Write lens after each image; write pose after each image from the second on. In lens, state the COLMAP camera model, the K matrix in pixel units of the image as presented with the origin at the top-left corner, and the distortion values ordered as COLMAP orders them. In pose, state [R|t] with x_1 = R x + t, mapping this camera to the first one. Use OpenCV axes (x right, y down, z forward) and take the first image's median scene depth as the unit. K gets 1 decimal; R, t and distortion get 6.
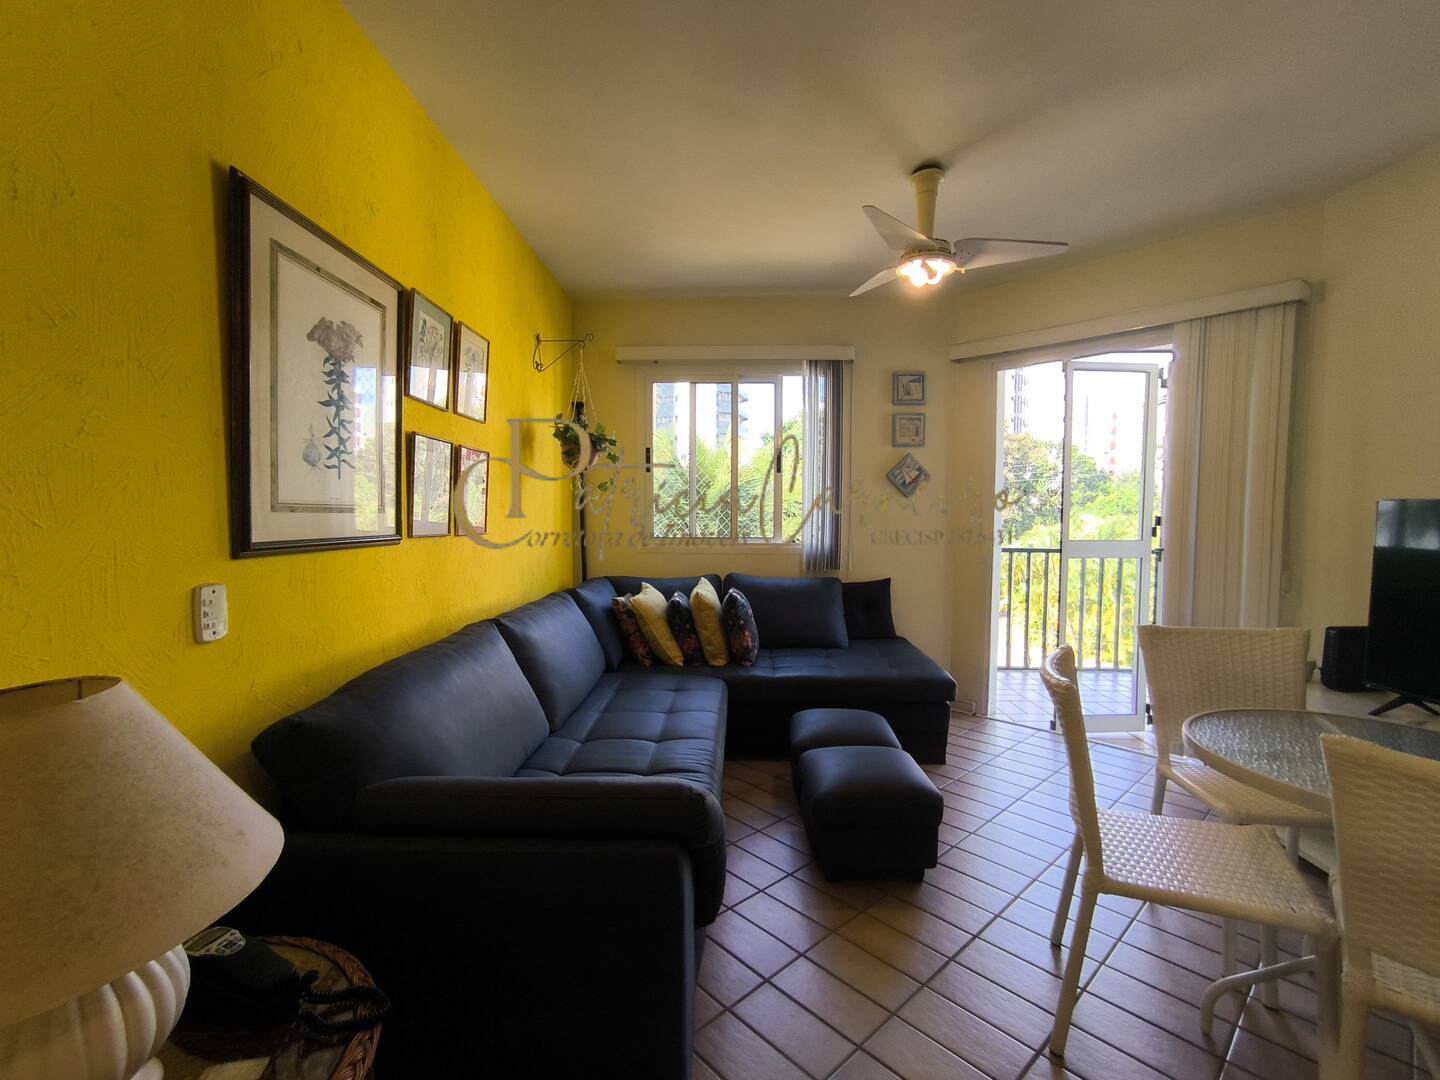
lens RADIAL K [[663.6, 0, 714.8], [0, 663.6, 549.7], [0, 0, 1]] dist [-0.032563, 0.022808]
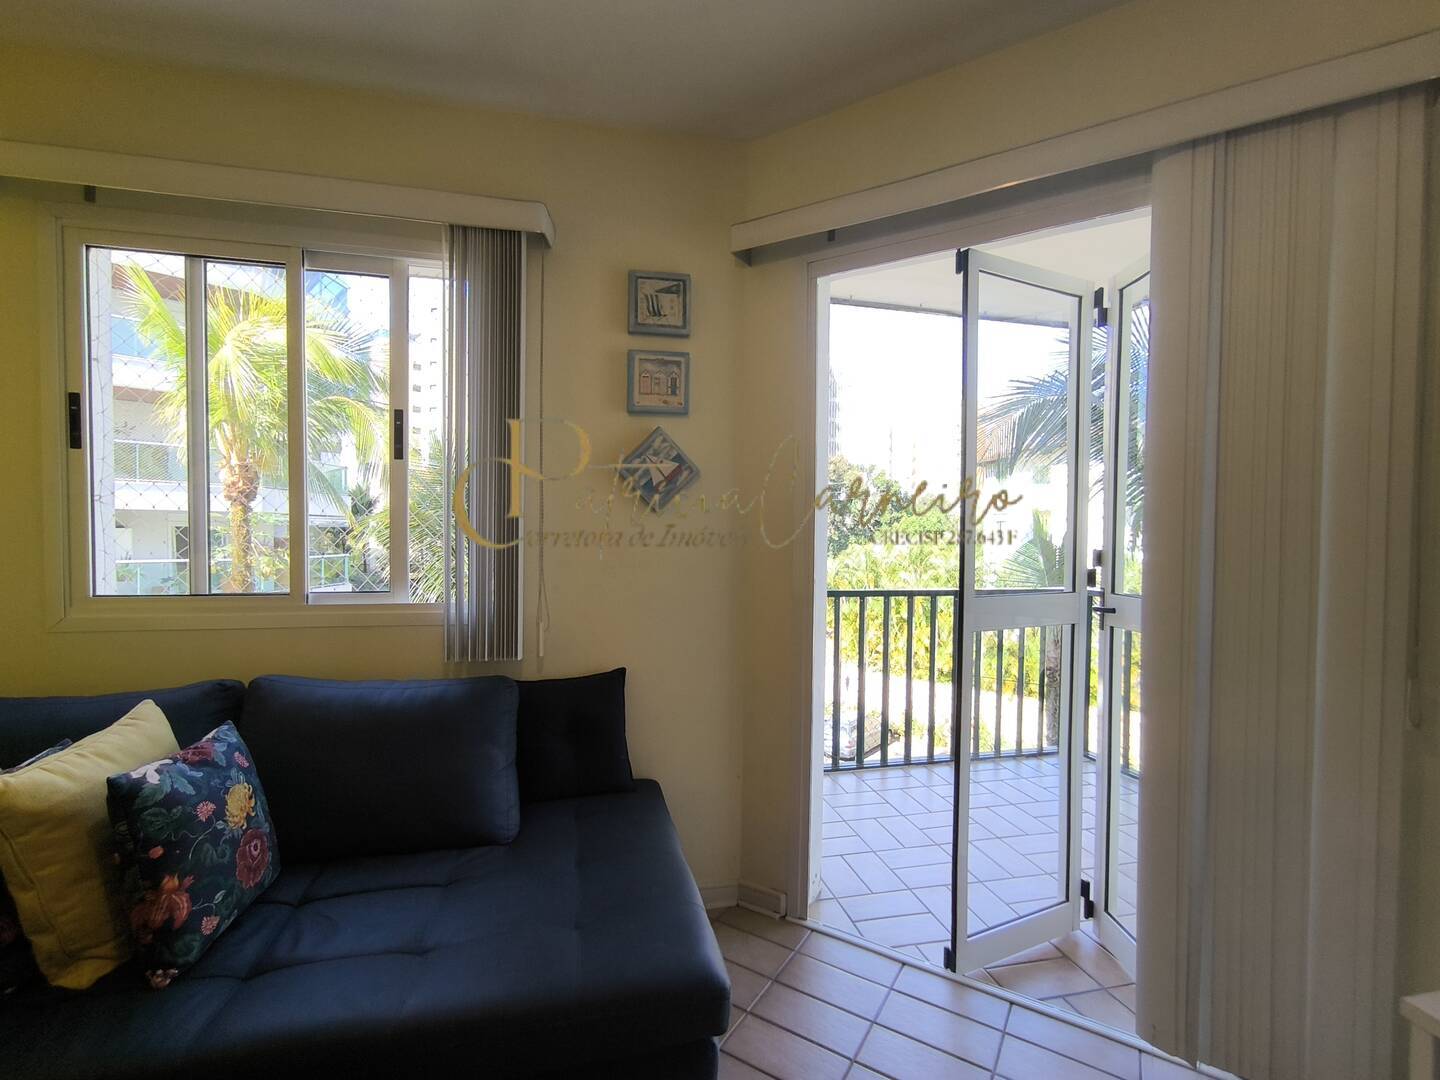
lens RADIAL K [[663.6, 0, 714.8], [0, 663.6, 549.7], [0, 0, 1]] dist [-0.032563, 0.022808]
pose [[0.968142, -0.001883, 0.250394, 0.237969], [0.008735, 0.999617, -0.026256, -0.041028], [-0.250249, 0.027607, 0.967788, 0.563275]]
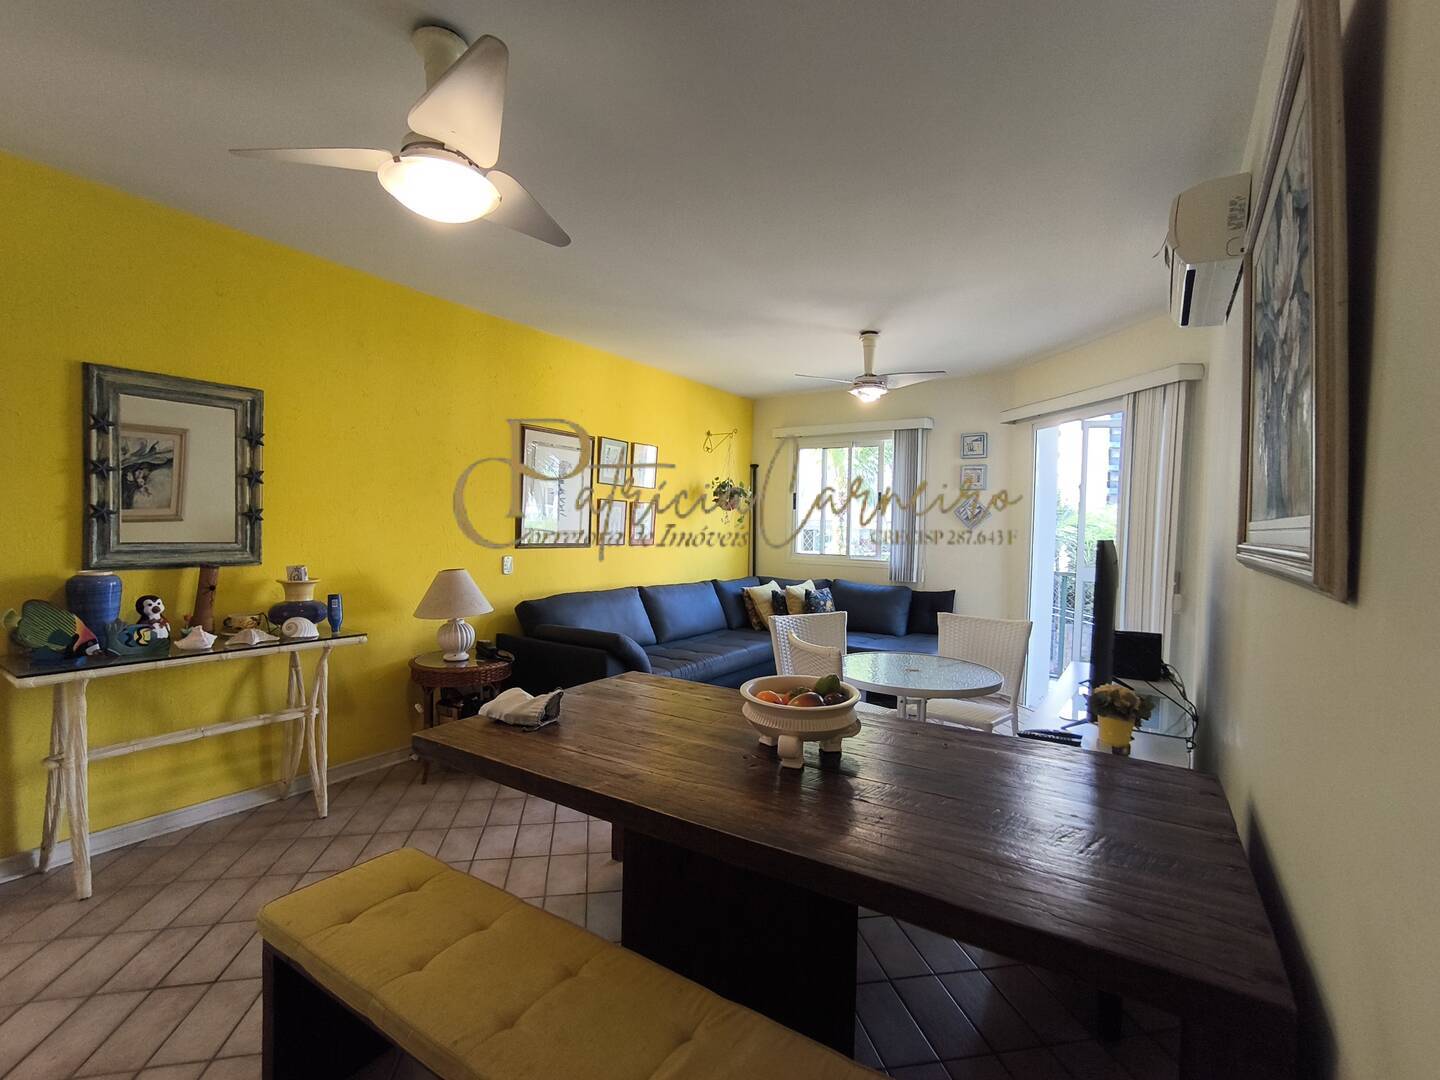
lens RADIAL K [[663.6, 0, 714.8], [0, 663.6, 549.7], [0, 0, 1]] dist [-0.032563, 0.022808]
pose [[0.845492, 0.031372, -0.533066, 0.653383], [-0.048218, 0.998680, -0.017703, 0.011335], [0.531807, 0.040671, 0.845888, -0.431275]]
